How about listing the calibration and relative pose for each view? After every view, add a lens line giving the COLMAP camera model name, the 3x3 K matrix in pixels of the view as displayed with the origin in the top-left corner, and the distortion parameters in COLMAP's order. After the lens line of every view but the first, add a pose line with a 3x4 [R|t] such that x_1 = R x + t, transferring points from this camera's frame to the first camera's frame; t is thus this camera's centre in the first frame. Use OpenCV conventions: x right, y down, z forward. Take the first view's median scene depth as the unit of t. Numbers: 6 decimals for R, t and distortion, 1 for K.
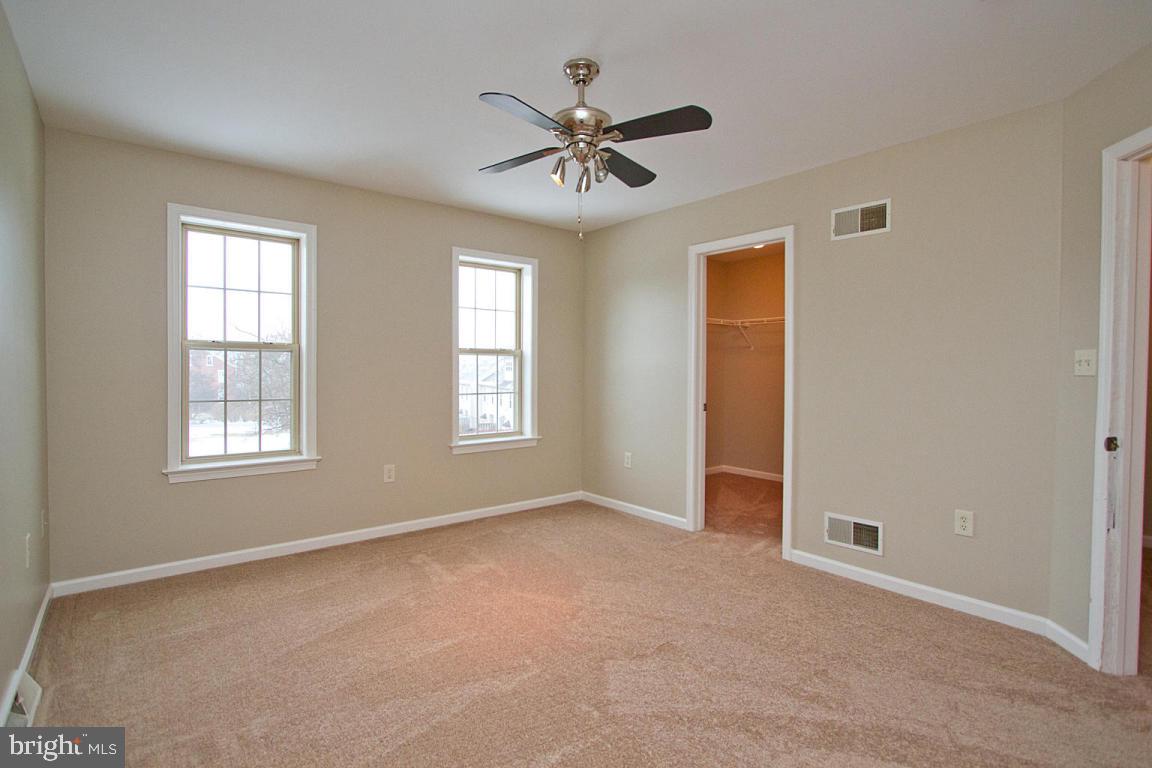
lens RADIAL K [[531.6, 0, 576.0], [0, 531.6, 384.0], [0, 0, 1]] dist [-0.013493, 0.000180]
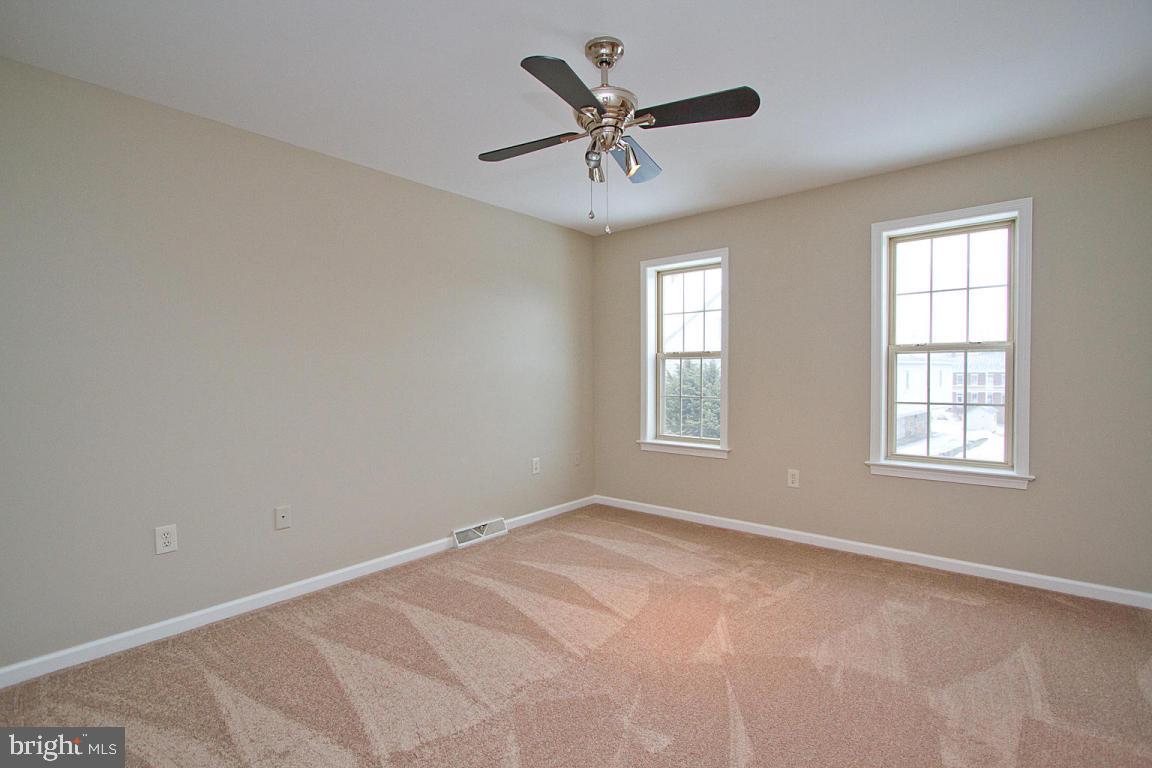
lens RADIAL K [[551.5, 0, 612.8], [0, 551.5, 393.7], [0, 0, 1]] dist [-0.000179, 0.000046]
pose [[0.210667, 0.029959, -0.977099, 0.460140], [-0.018042, 0.999479, 0.026755, -0.006910], [0.977391, 0.011992, 0.211098, 0.371757]]
